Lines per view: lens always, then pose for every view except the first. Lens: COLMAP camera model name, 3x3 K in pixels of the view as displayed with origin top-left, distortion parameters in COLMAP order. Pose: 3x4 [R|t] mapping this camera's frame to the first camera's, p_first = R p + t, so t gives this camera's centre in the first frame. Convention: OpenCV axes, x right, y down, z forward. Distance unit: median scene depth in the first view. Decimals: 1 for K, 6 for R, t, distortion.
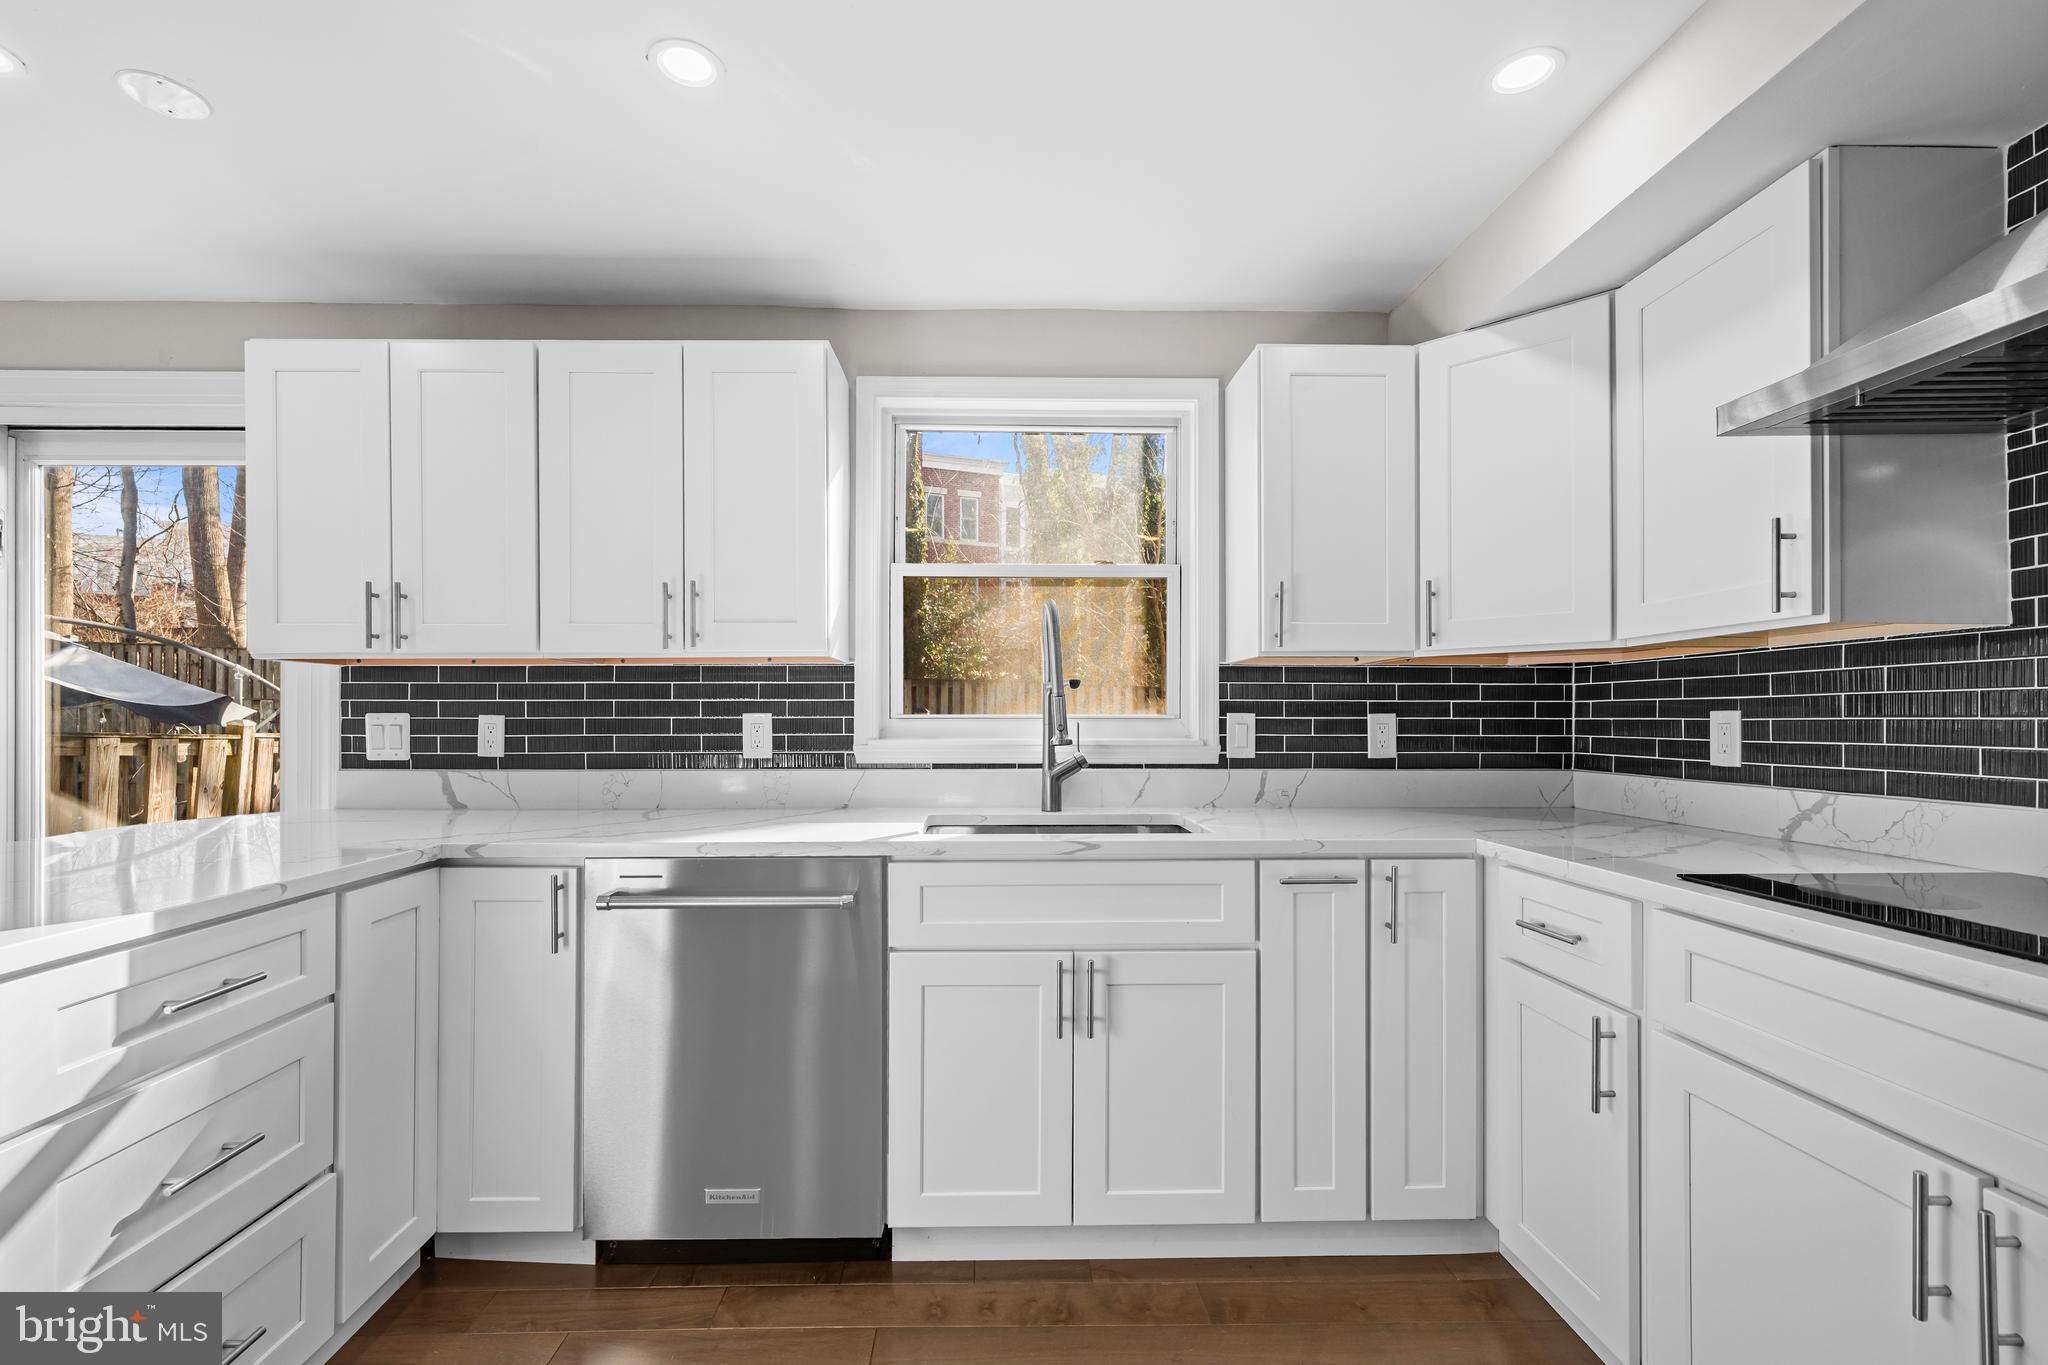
lens RADIAL K [[885.9, 0, 1009.7], [0, 885.9, 716.2], [0, 0, 1]] dist [0.001266, 0.000160]
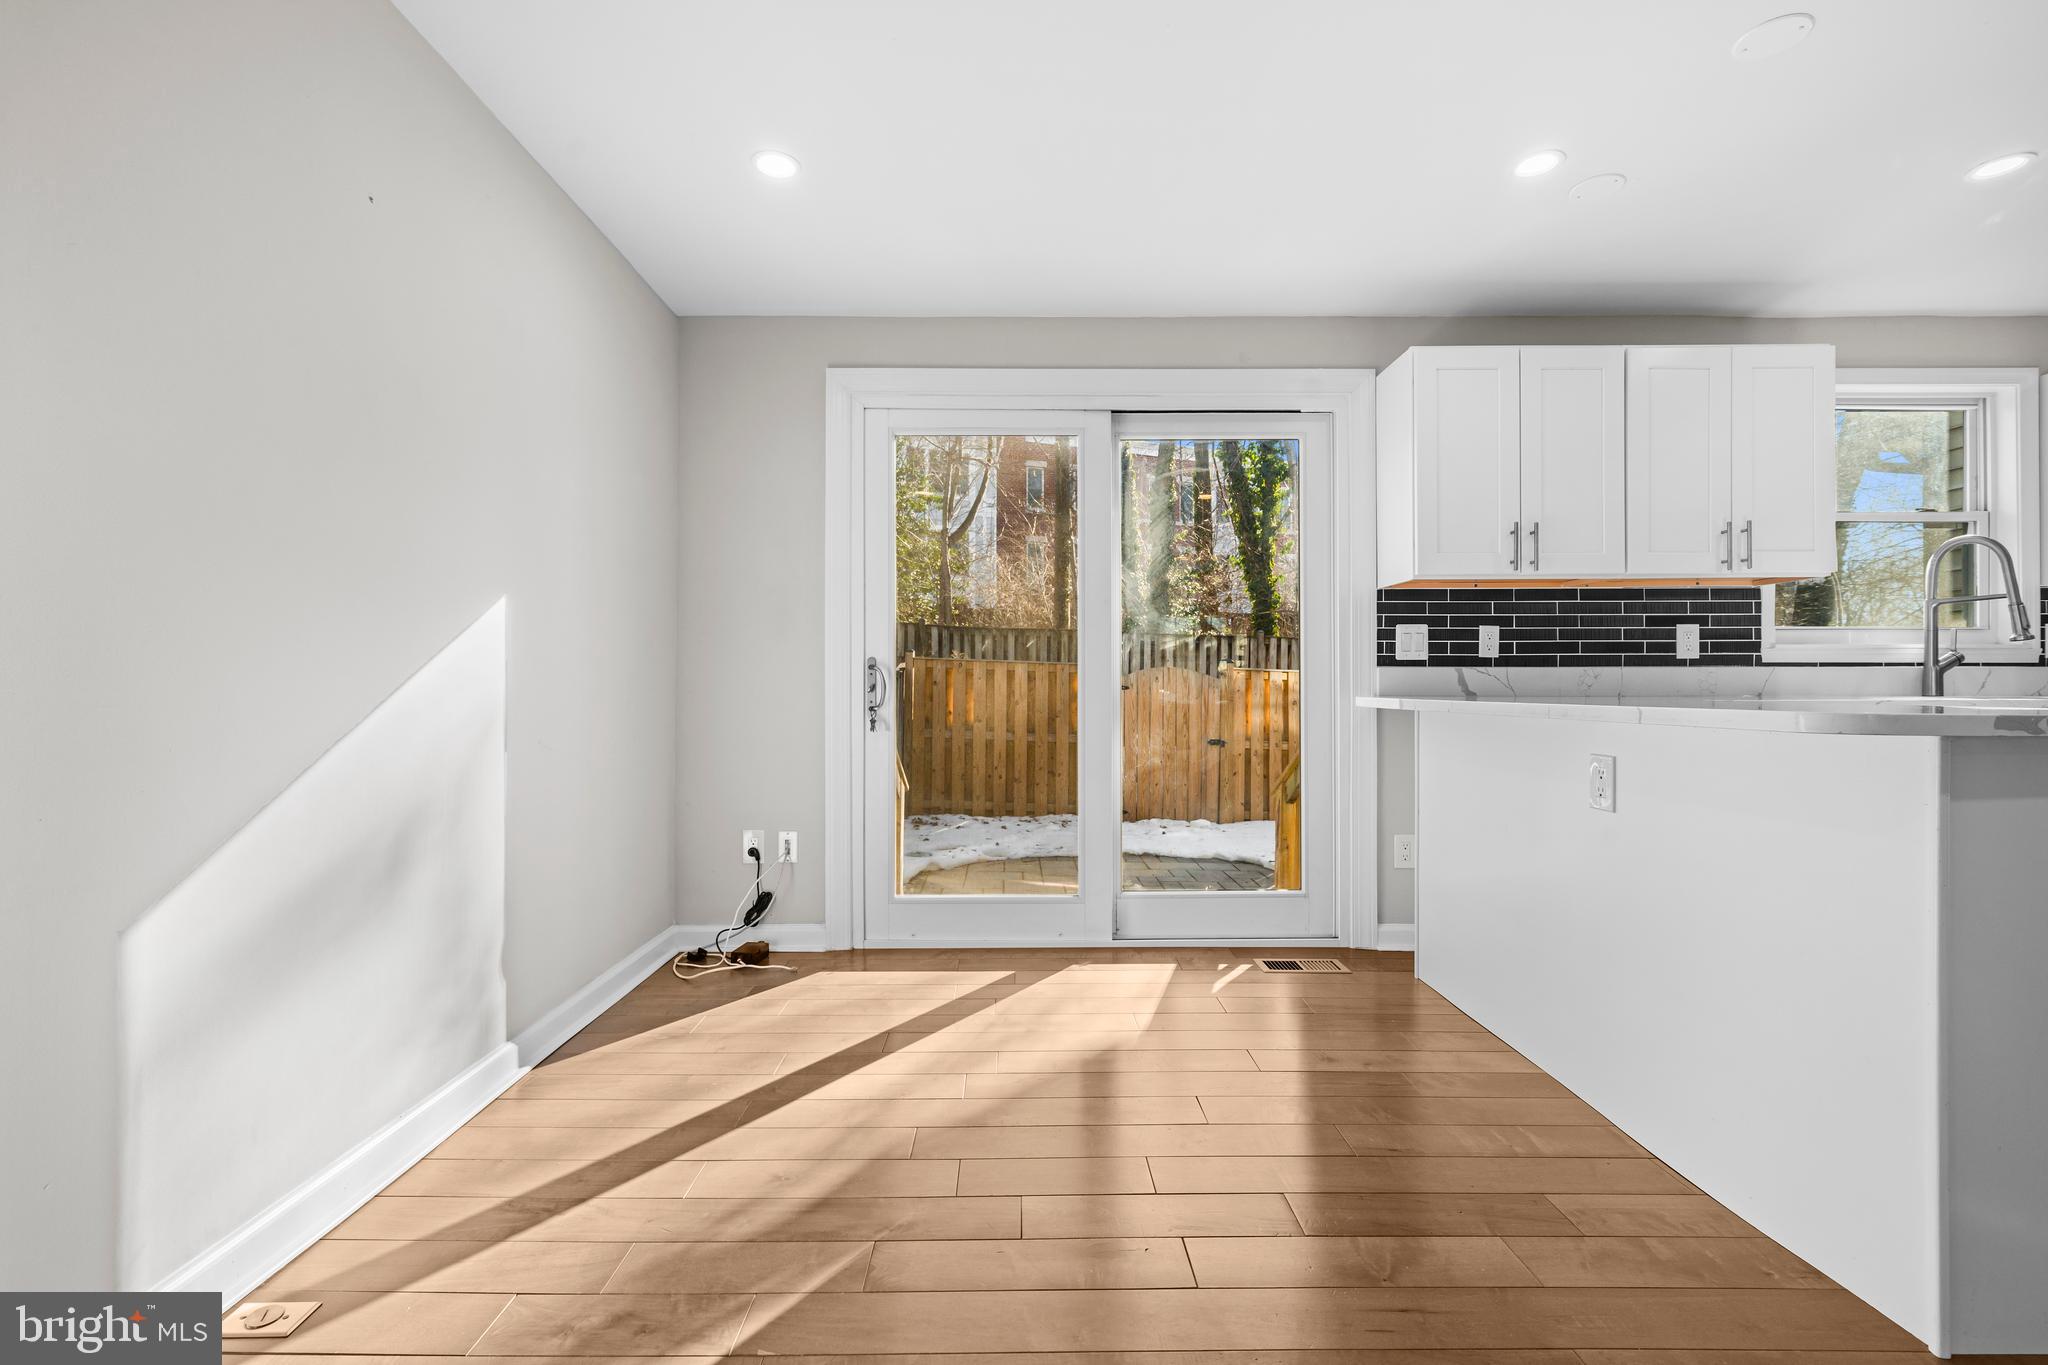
lens RADIAL K [[885.9, 0, 1027.4], [0, 885.9, 682.6], [0, 0, 1]] dist [0.001266, 0.000160]
pose [[0.999820, -0.001052, -0.018942, -1.342368], [0.000940, 0.999982, -0.005918, 0.097558], [0.018948, 0.005899, 0.999803, -0.362195]]
